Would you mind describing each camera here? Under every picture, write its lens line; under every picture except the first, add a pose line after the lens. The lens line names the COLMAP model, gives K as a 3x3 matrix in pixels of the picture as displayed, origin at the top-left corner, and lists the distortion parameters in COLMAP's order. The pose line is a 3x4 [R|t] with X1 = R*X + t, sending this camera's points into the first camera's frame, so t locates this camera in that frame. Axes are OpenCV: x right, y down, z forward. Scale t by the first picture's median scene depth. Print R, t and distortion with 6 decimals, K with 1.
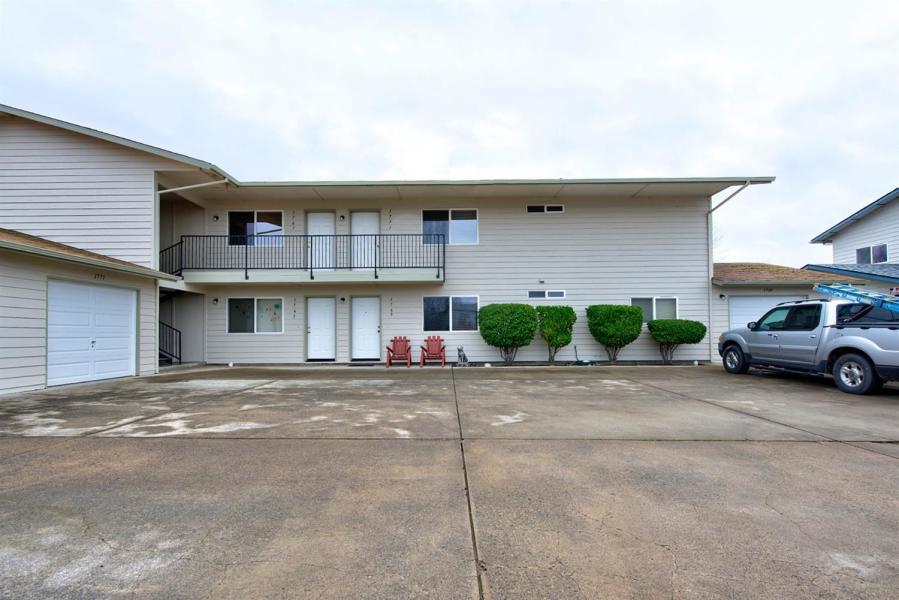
lens RADIAL K [[428.8, 0, 462.6], [0, 428.8, 321.9], [0, 0, 1]] dist [0.000454, 0.000005]
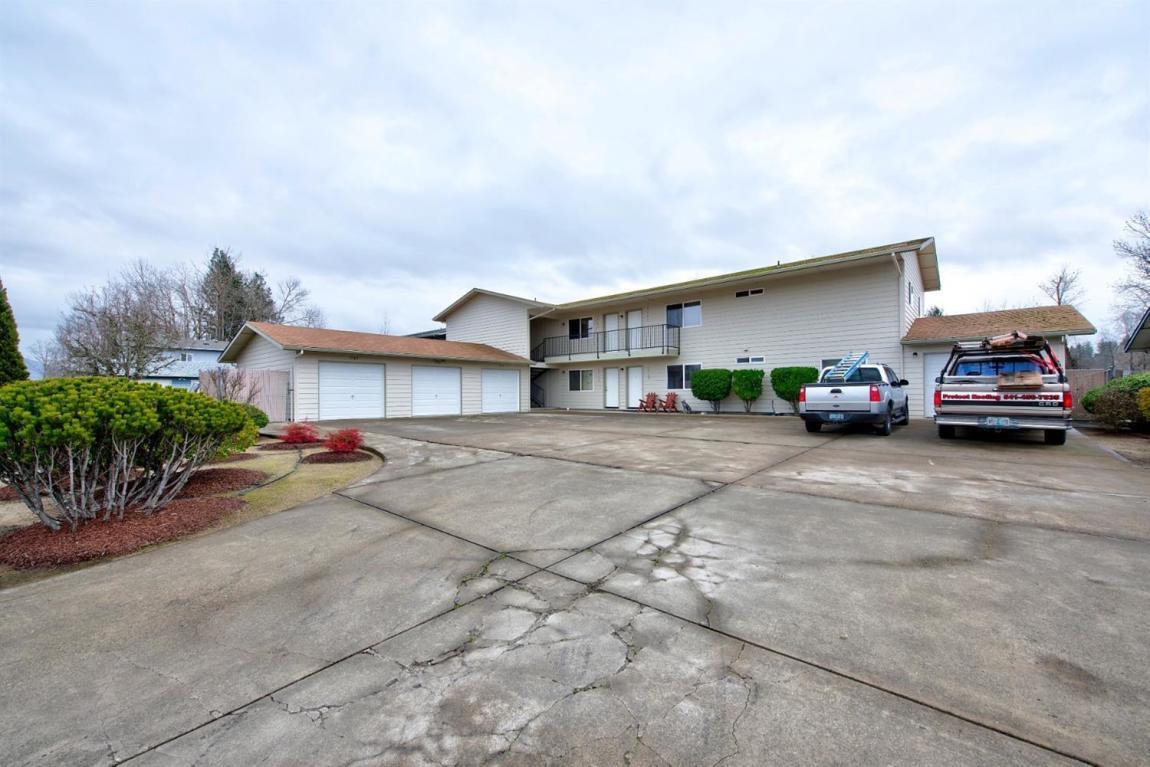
lens RADIAL K [[457.0, 0, 575.0], [0, 457.0, 383.5], [0, 0, 1]] dist [0.000270, -0.000893]
pose [[0.749208, -0.013444, -0.662198, 0.715175], [0.020598, 0.999783, 0.003007, -0.009059], [0.662014, -0.015893, 0.749323, -0.374051]]
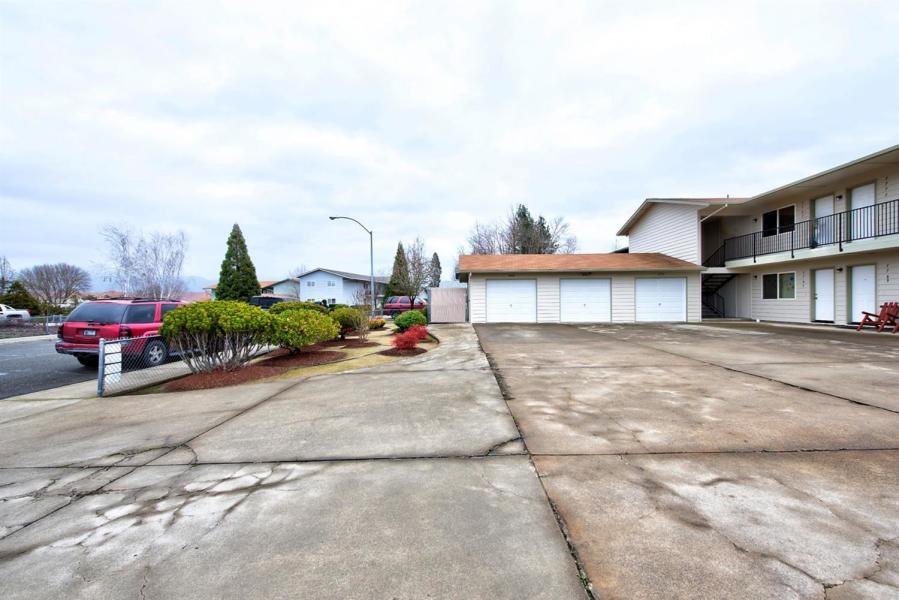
lens RADIAL K [[374.0, 0, 449.5], [0, 374.0, 300.0], [0, 0, 1]] dist [-0.001867, -0.000655]
pose [[-0.030630, 0.001376, -0.999530, 0.771257], [0.036084, 0.999349, 0.000270, -0.009596], [0.998879, -0.036059, -0.030660, -0.014757]]
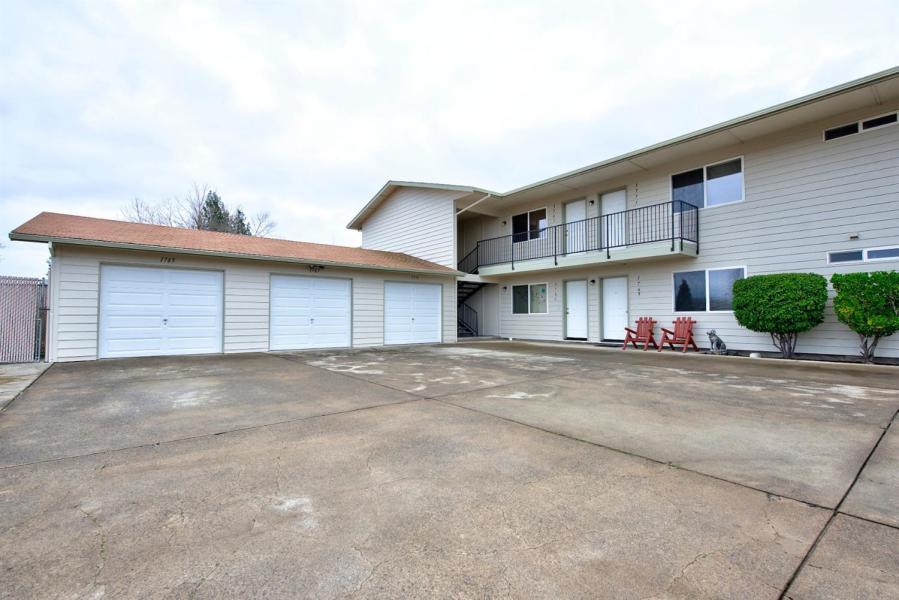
lens RADIAL K [[422.2, 0, 445.0], [0, 422.2, 300.8], [0, 0, 1]] dist [0.001166, 0.000041]
pose [[0.619131, -0.023976, -0.784922, 0.307702], [0.018596, 0.999701, -0.015868, 0.004543], [0.785068, -0.004772, 0.619392, 0.089892]]
